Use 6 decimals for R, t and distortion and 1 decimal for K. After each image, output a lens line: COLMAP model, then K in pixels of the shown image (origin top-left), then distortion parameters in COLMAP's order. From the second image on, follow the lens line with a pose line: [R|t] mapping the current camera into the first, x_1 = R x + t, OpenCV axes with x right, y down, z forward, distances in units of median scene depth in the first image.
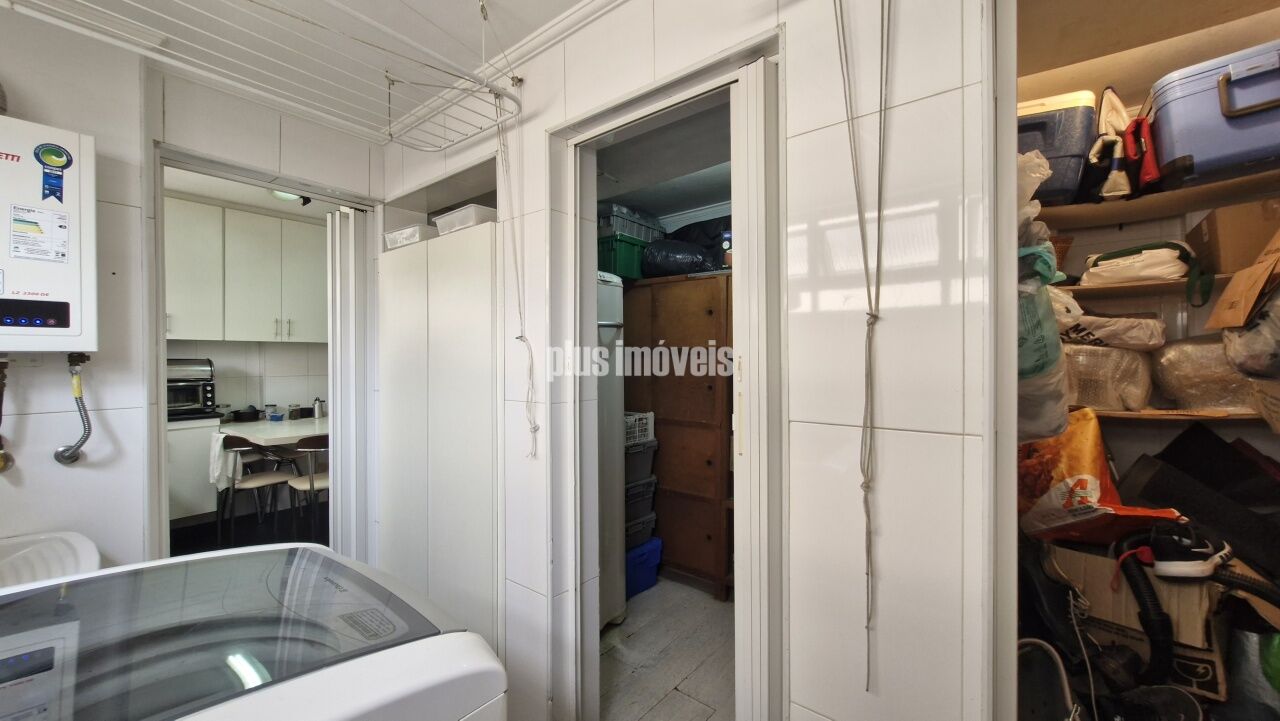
lens RADIAL K [[506.7, 0, 633.5], [0, 506.7, 357.2], [0, 0, 1]] dist [-0.001977, -0.000068]
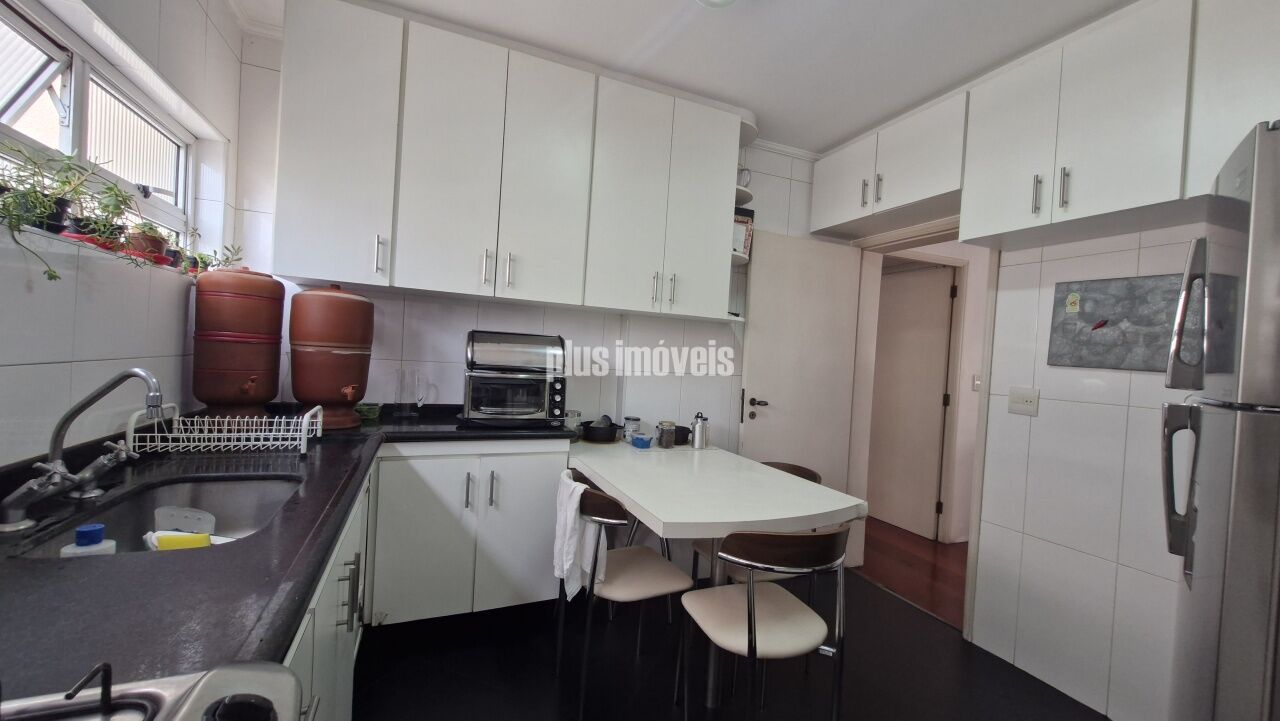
lens RADIAL K [[506.7, 0, 642.4], [0, 506.7, 360.0], [0, 0, 1]] dist [-0.001977, -0.000068]
pose [[0.879073, 0.066027, -0.472092, -0.517965], [-0.064257, 0.997735, 0.019892, 0.014618], [0.472336, 0.012849, 0.881325, 0.572646]]
